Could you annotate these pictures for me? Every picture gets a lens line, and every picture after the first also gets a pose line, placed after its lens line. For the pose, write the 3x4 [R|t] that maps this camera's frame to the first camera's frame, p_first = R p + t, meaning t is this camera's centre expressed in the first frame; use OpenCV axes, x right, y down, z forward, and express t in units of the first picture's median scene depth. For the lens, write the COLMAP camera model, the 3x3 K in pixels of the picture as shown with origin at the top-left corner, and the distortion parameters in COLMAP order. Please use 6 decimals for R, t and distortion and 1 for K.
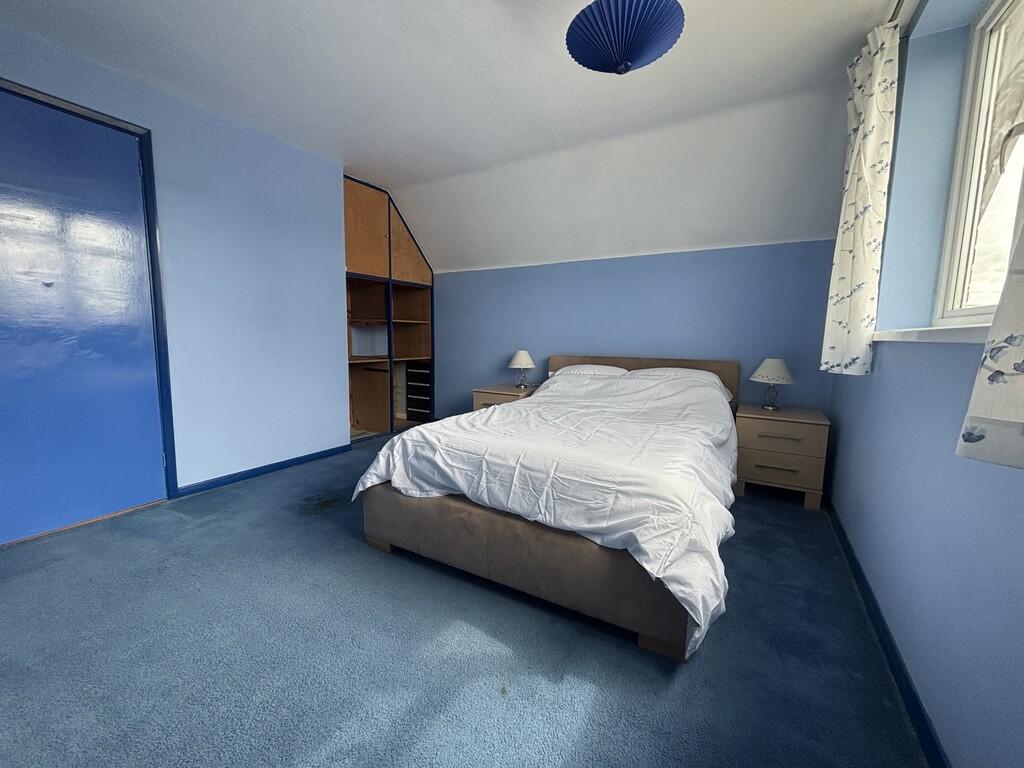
lens RADIAL K [[363.5, 0, 513.4], [0, 363.5, 372.6], [0, 0, 1]] dist [0.091207, -0.000052]
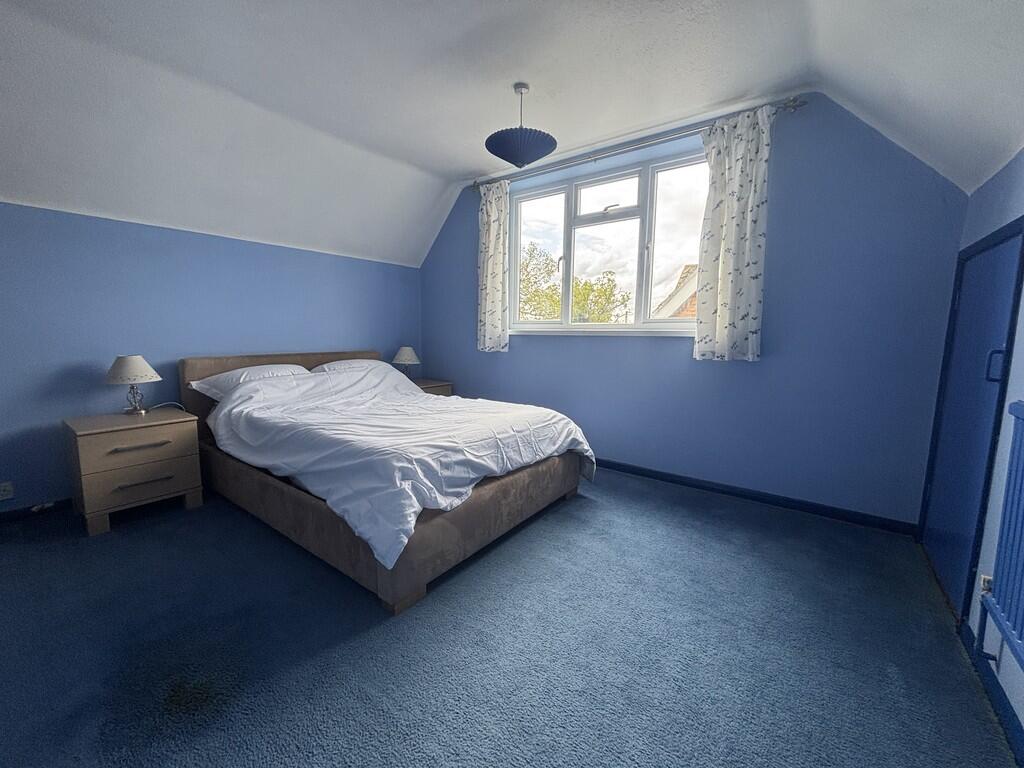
lens RADIAL K [[409.4, 0, 507.4], [0, 409.4, 380.4], [0, 0, 1]] dist [-0.002426, -0.000433]
pose [[0.146571, -0.120992, 0.981773, -1.179704], [0.089001, 0.990079, 0.108729, -0.075448], [-0.985188, 0.071442, 0.155885, 0.668663]]
